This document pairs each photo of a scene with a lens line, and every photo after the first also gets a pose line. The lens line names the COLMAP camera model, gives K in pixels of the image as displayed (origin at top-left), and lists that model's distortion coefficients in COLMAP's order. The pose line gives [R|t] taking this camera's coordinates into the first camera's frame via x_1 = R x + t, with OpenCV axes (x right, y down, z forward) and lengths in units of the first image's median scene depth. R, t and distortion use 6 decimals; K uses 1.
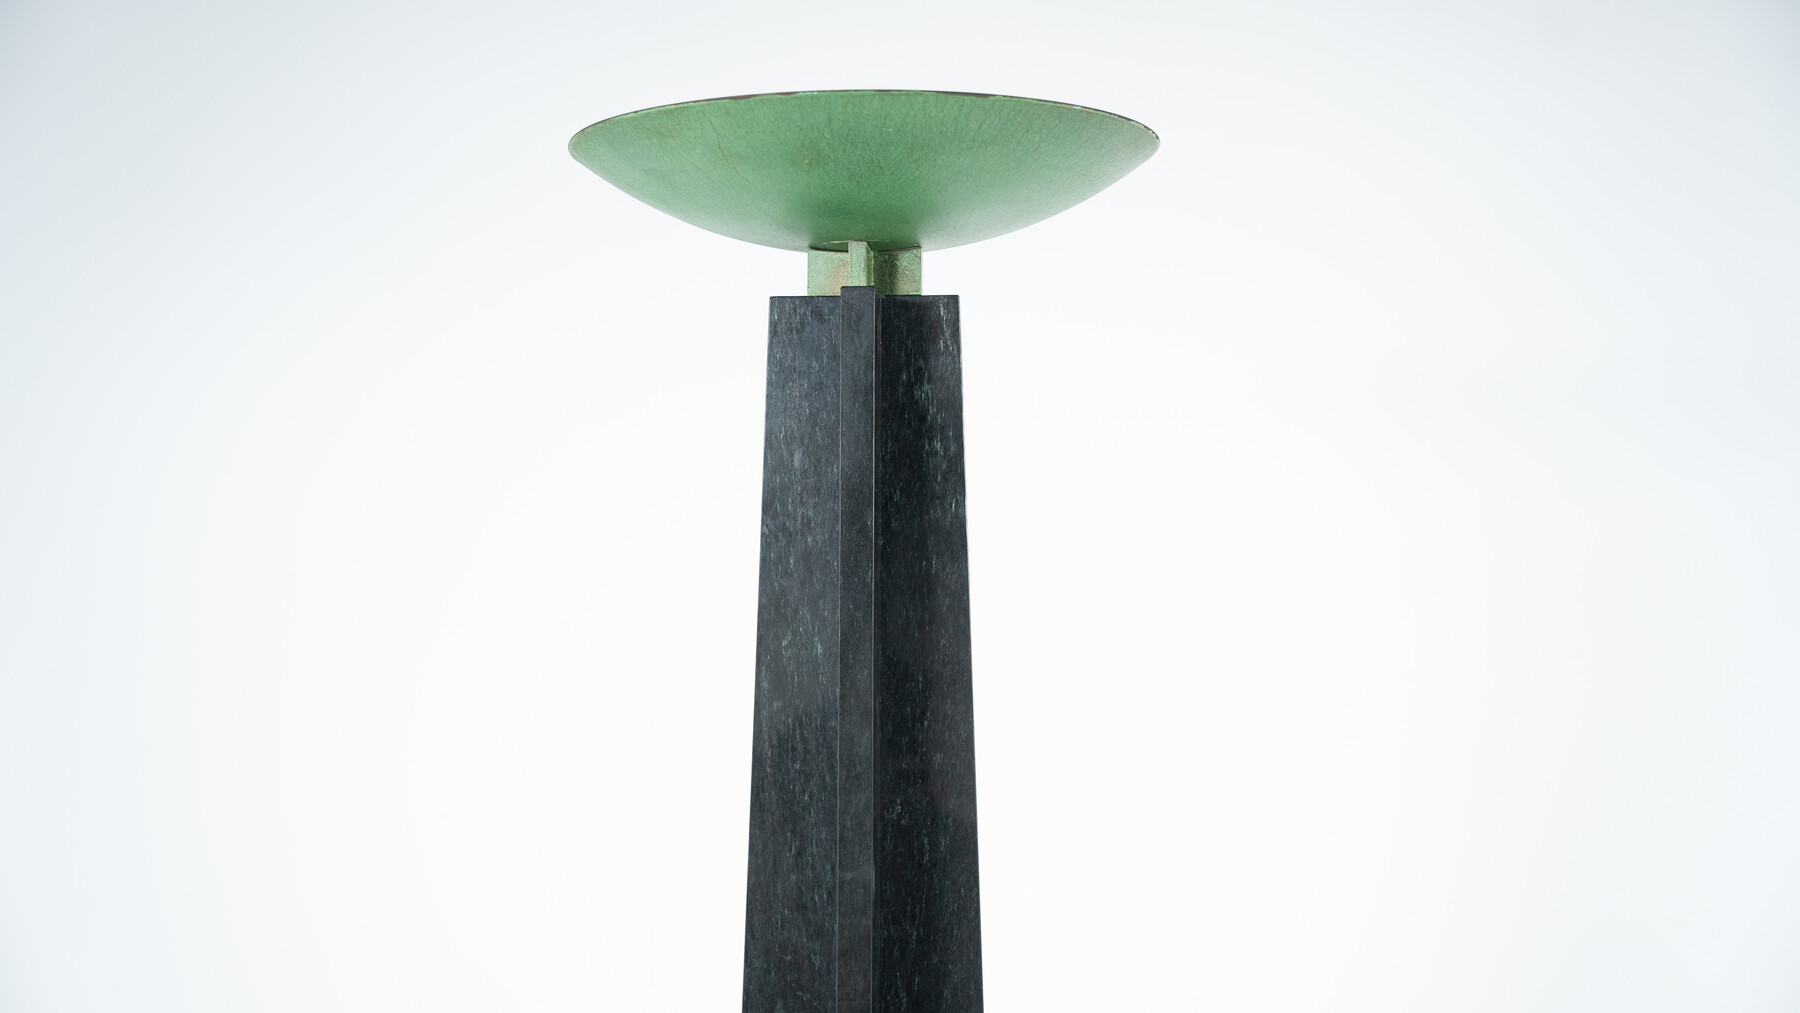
lens RADIAL K [[2117.6, 0, 910.3], [0, 2117.6, 513.5], [0, 0, 1]] dist [-0.030683, 0.000000]
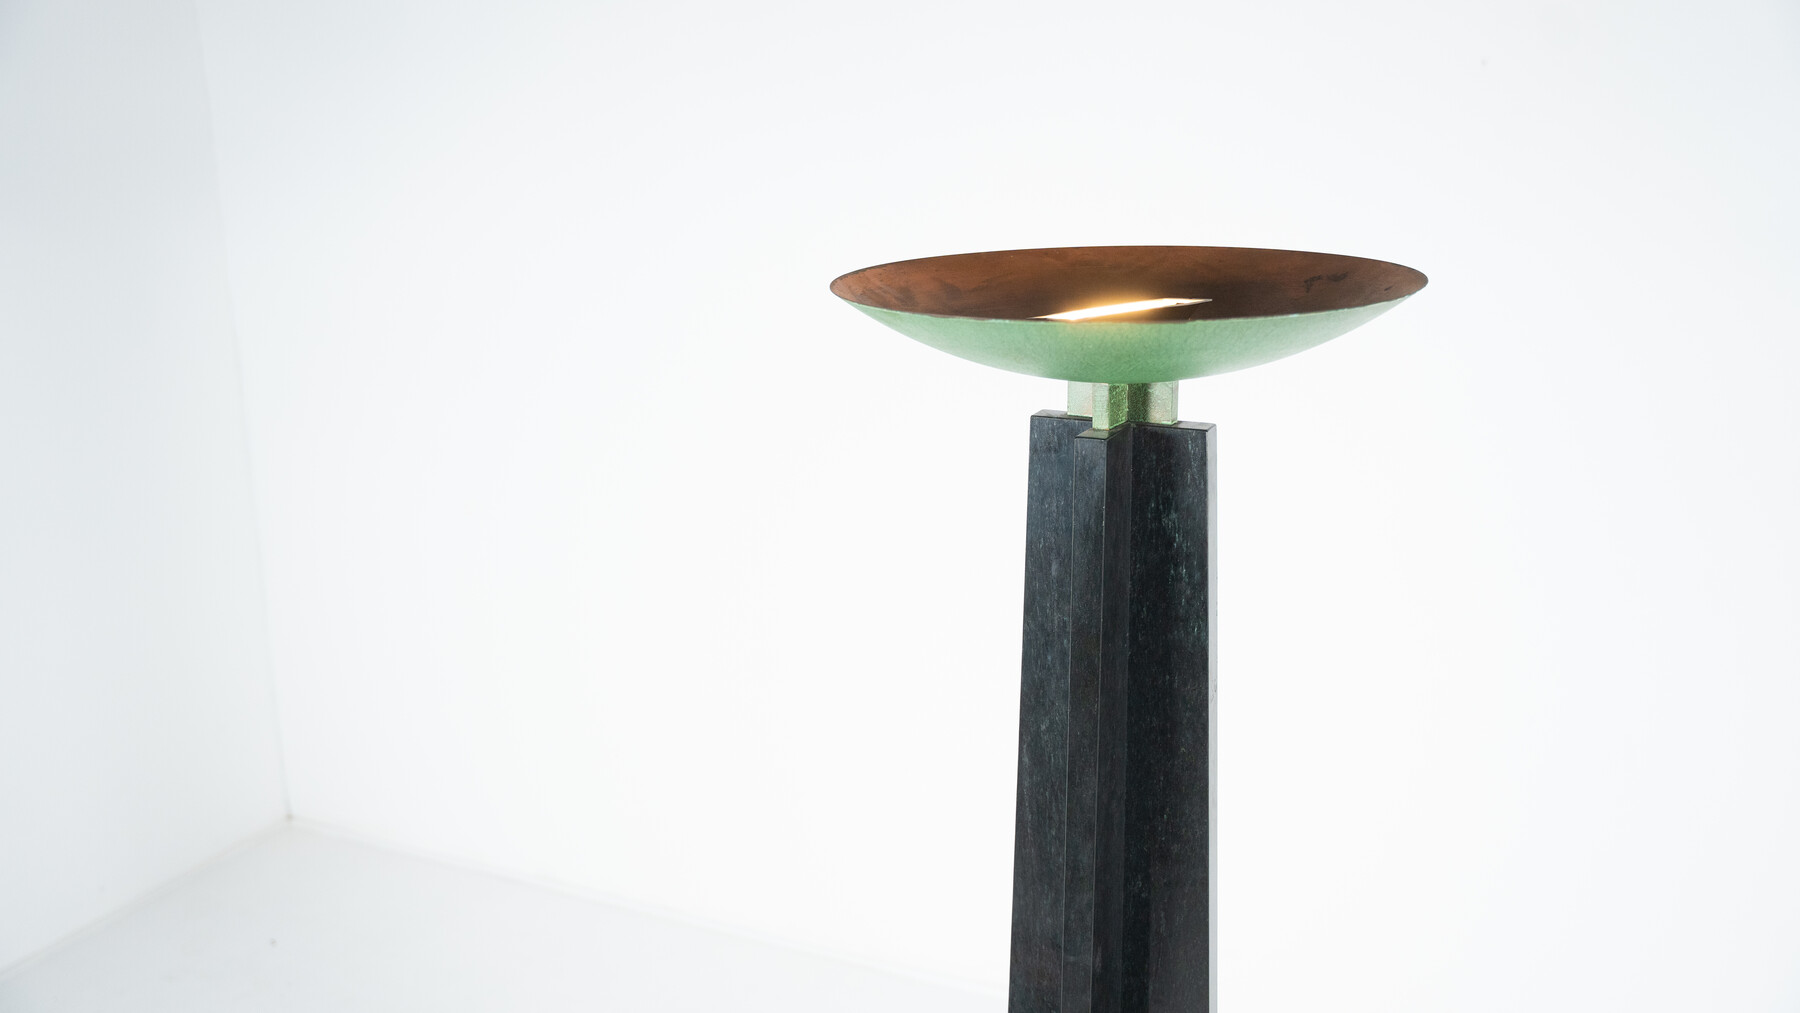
lens RADIAL K [[1735.5, 0, 908.4], [0, 1735.5, 515.5], [0, 0, 1]] dist [-0.075236, 0.000000]
pose [[0.922020, 0.088290, -0.376941, 0.204394], [0.018926, 0.962205, 0.271668, -0.289146], [0.386680, -0.257617, 0.885501, 0.211804]]
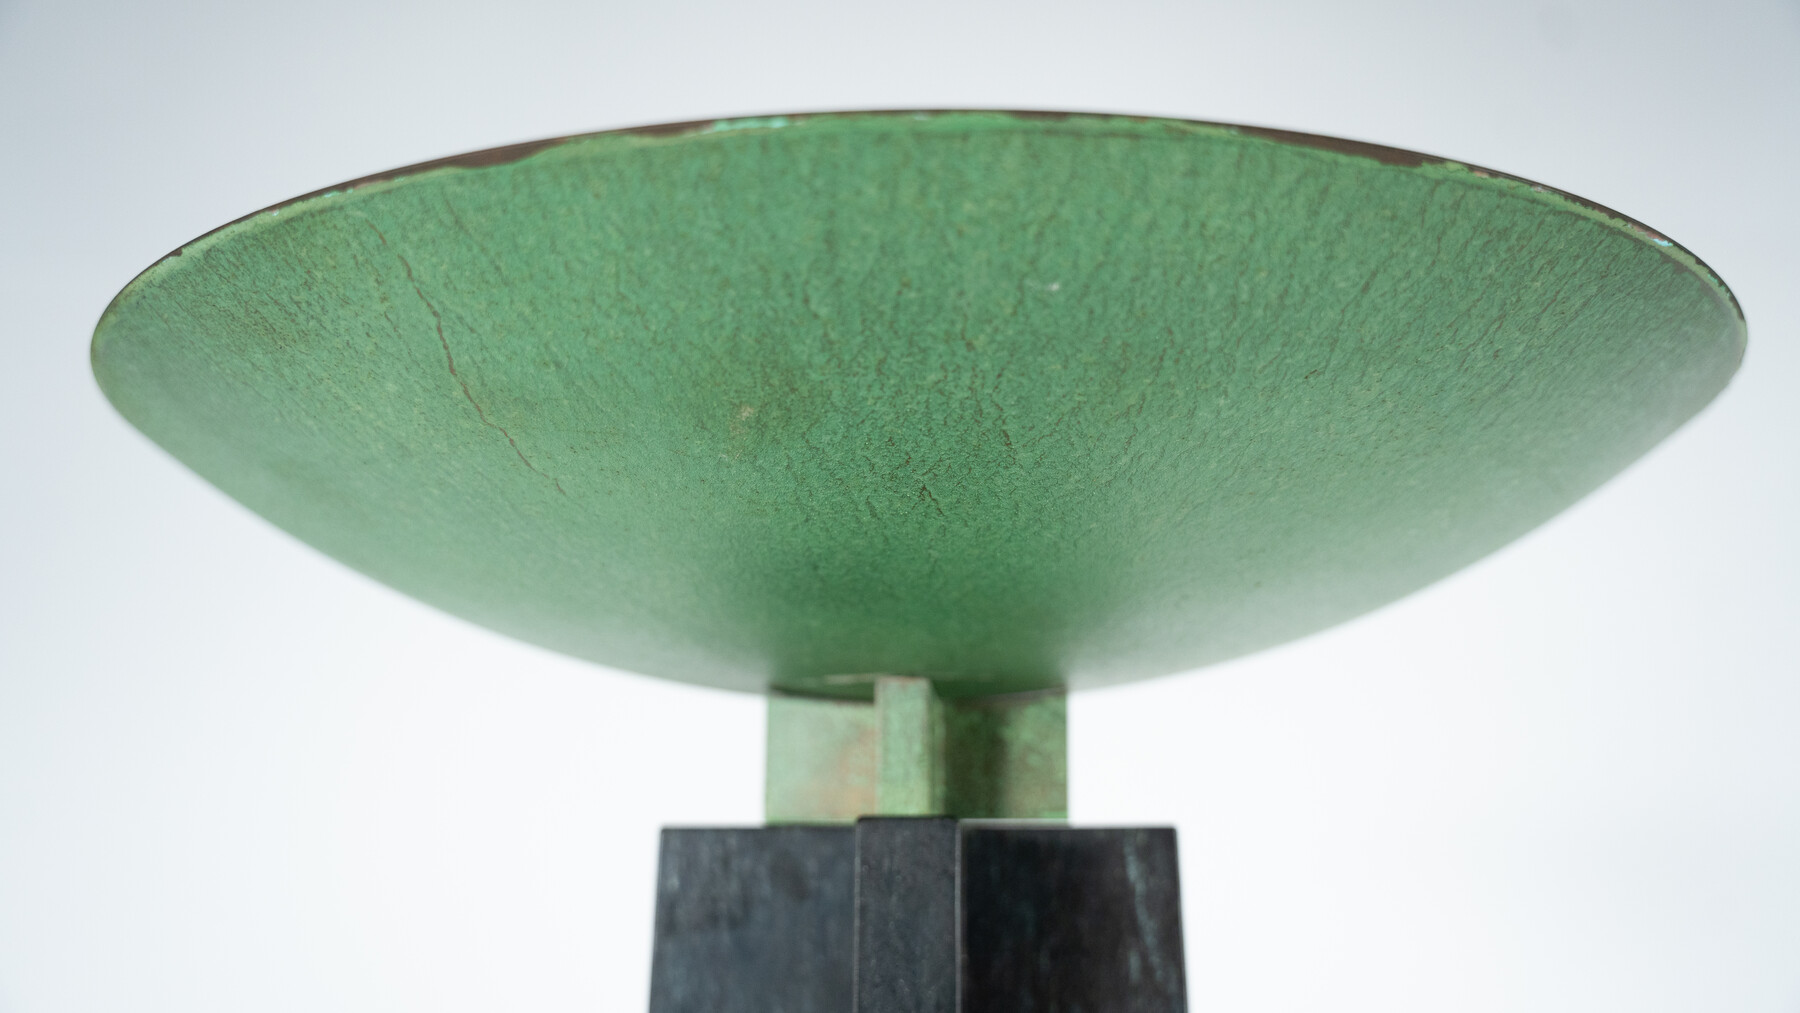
lens RADIAL K [[1735.5, 0, 907.8], [0, 1735.5, 501.7], [0, 0, 1]] dist [-0.075236, 0.000000]
pose [[0.999918, 0.003646, 0.012261, -0.027327], [-0.001034, 0.978423, -0.206610, -0.096049], [-0.012749, 0.206580, 0.978347, 0.698967]]
